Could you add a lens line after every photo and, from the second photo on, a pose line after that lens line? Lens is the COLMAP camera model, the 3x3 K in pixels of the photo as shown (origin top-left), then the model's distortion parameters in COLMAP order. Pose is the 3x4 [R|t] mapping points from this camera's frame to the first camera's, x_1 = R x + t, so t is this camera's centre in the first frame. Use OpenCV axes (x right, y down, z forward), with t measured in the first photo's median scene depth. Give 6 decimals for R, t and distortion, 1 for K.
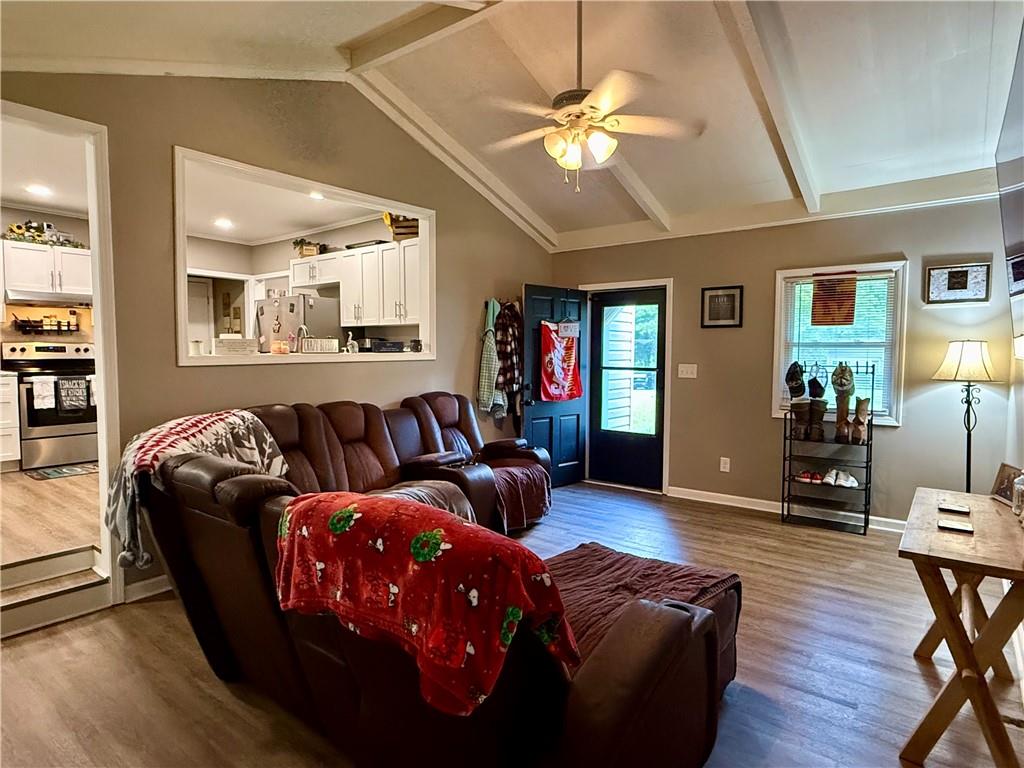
lens RADIAL K [[574.2, 0, 511.1], [0, 574.2, 386.3], [0, 0, 1]] dist [-0.001397, 0.000851]
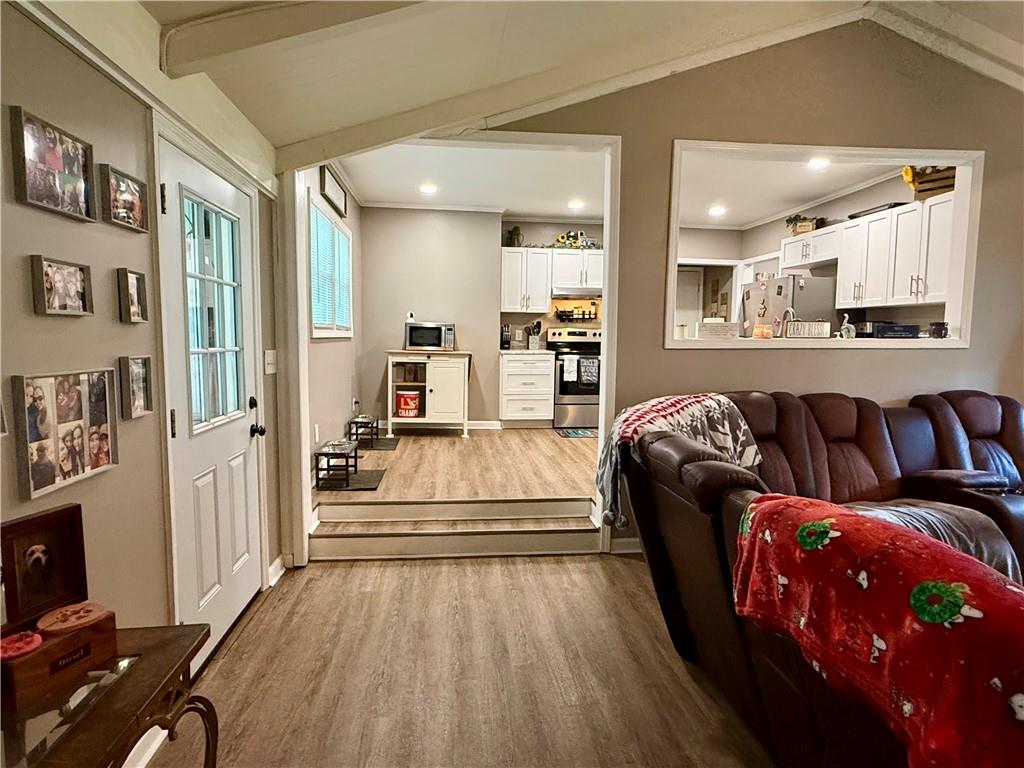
lens RADIAL K [[574.2, 0, 511.1], [0, 574.2, 386.3], [0, 0, 1]] dist [-0.001397, 0.000851]
pose [[0.696554, 0.067231, -0.714348, -0.009610], [-0.051293, 0.997719, 0.043885, 0.002639], [0.715669, 0.006073, 0.698414, 0.047591]]
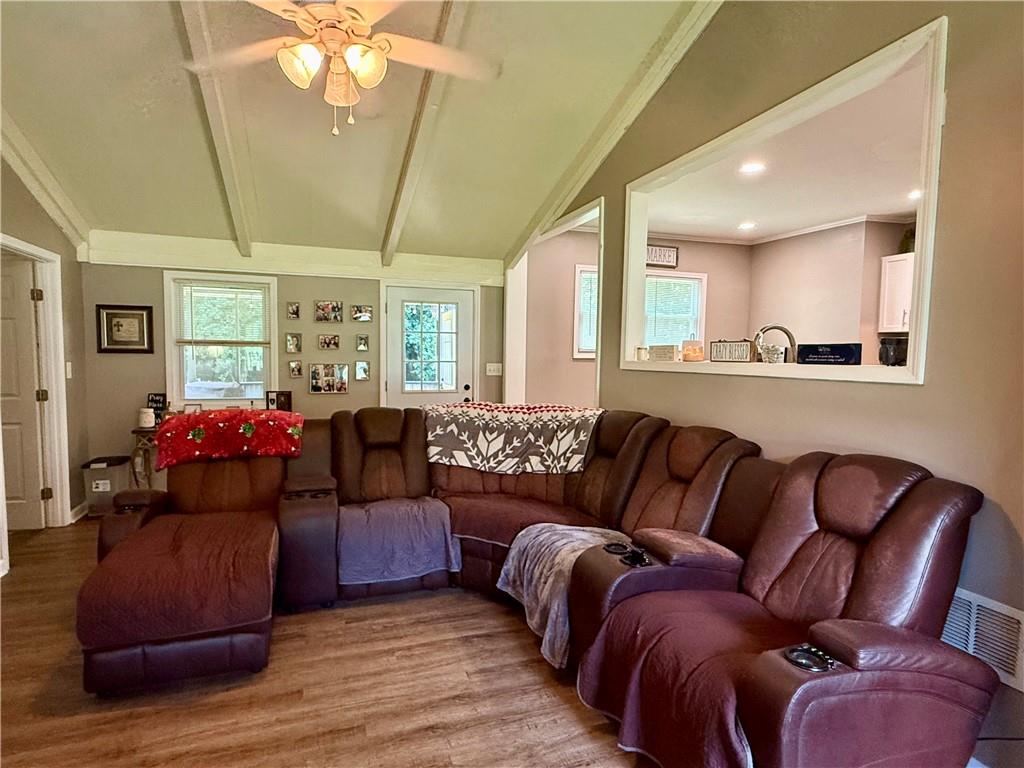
lens RADIAL K [[574.2, 0, 511.1], [0, 574.2, 386.3], [0, 0, 1]] dist [-0.001397, 0.000851]
pose [[-0.530716, 0.044516, -0.846380, 0.563329], [-0.065857, 0.993434, 0.093546, -0.095924], [0.844987, 0.105386, -0.524300, 1.436209]]
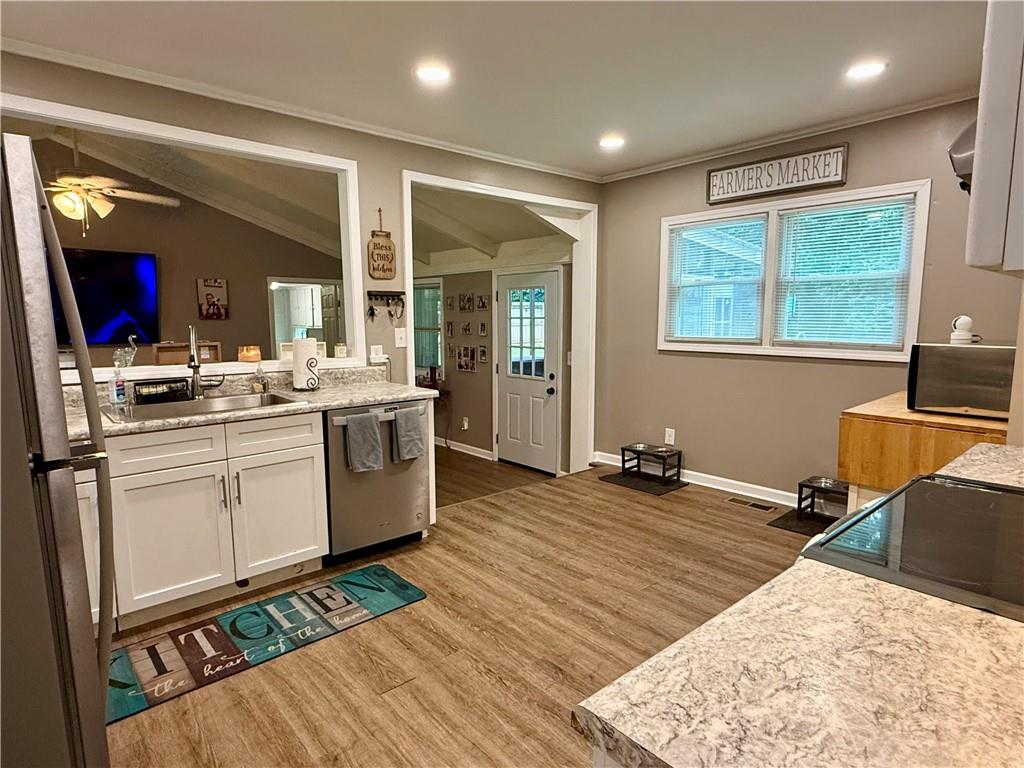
lens RADIAL K [[574.2, 0, 511.1], [0, 574.2, 386.3], [0, 0, 1]] dist [-0.001397, 0.000851]
pose [[-0.984522, -0.019142, 0.174213, -1.067770], [0.013308, 0.982984, 0.183210, -0.195511], [-0.174756, 0.182693, -0.967514, 2.021943]]
